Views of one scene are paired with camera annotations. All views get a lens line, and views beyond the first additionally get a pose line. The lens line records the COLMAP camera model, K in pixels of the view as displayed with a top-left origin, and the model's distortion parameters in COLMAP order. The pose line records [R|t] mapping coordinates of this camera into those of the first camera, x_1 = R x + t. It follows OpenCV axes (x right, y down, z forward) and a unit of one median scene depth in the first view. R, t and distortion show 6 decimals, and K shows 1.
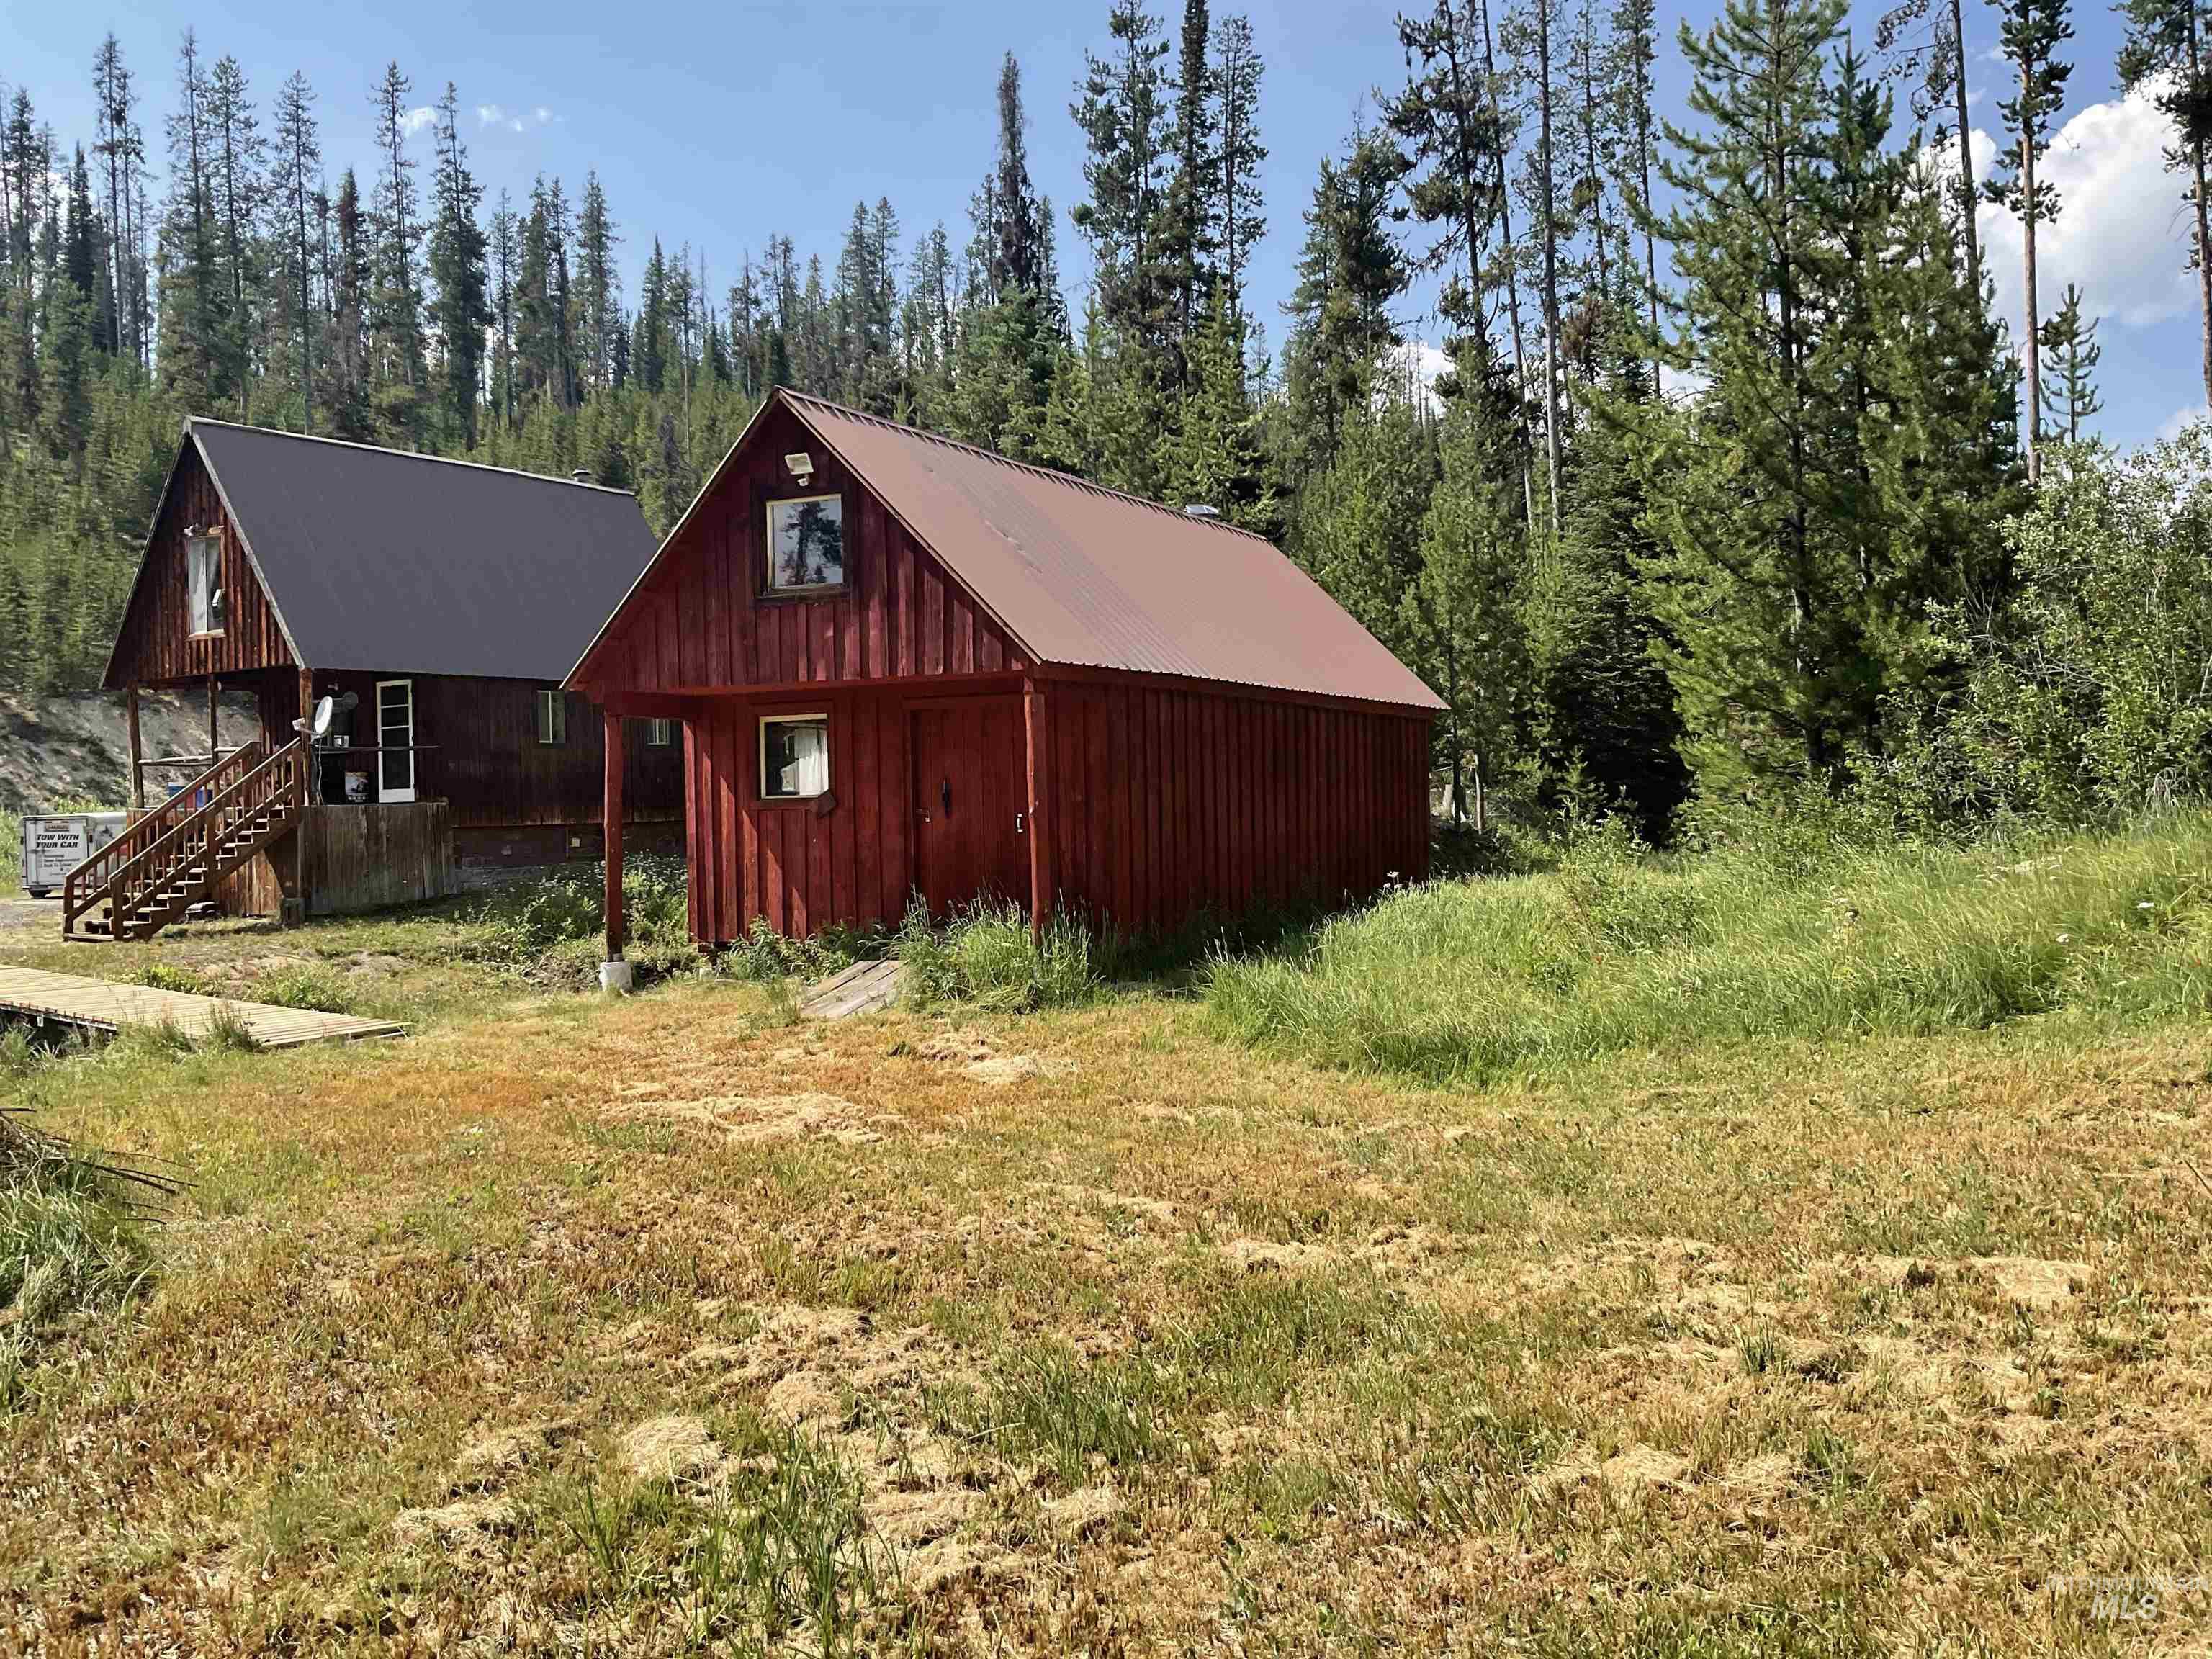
lens RADIAL K [[1844.6, 0, 1102.5], [0, 1844.6, 825.1], [0, 0, 1]] dist [0.048834, -0.095501]
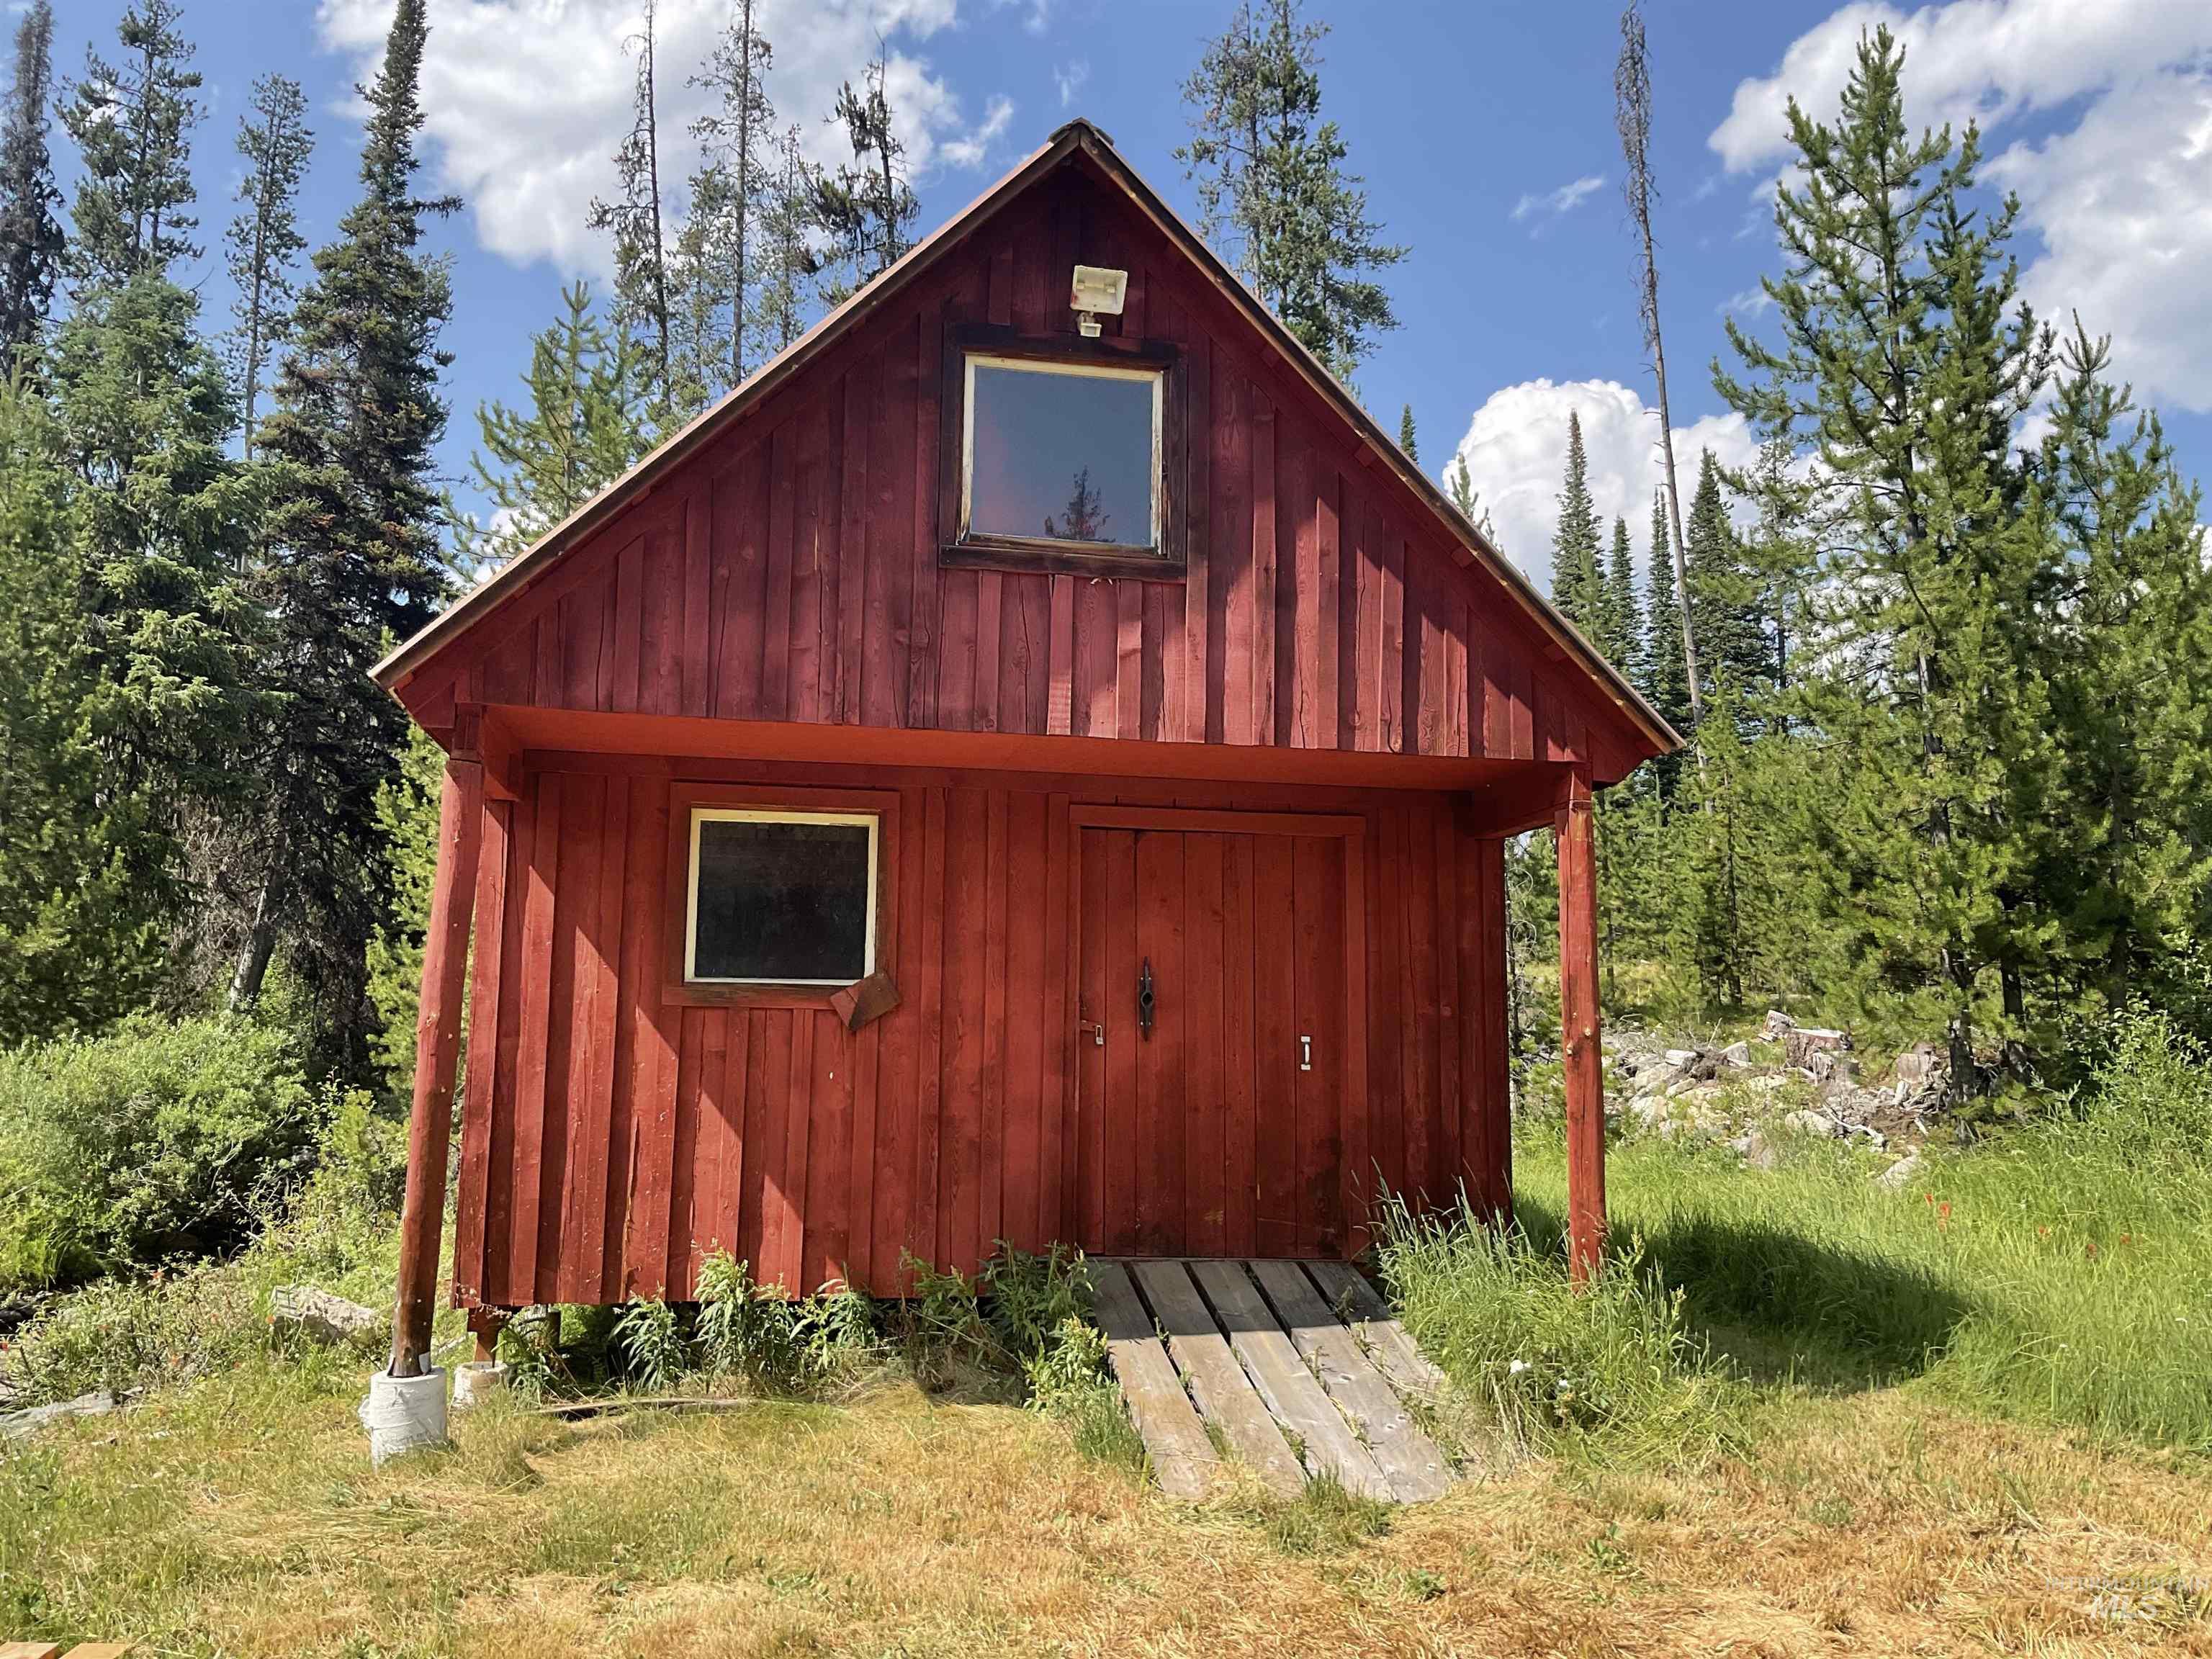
lens RADIAL K [[1844.6, 0, 1106.8], [0, 1844.6, 826.5], [0, 0, 1]] dist [0.048834, -0.095501]
pose [[0.769754, 0.114023, 0.628074, -0.421682], [-0.024405, 0.988455, -0.149538, 0.015029], [-0.637874, 0.099779, 0.763650, 0.601924]]
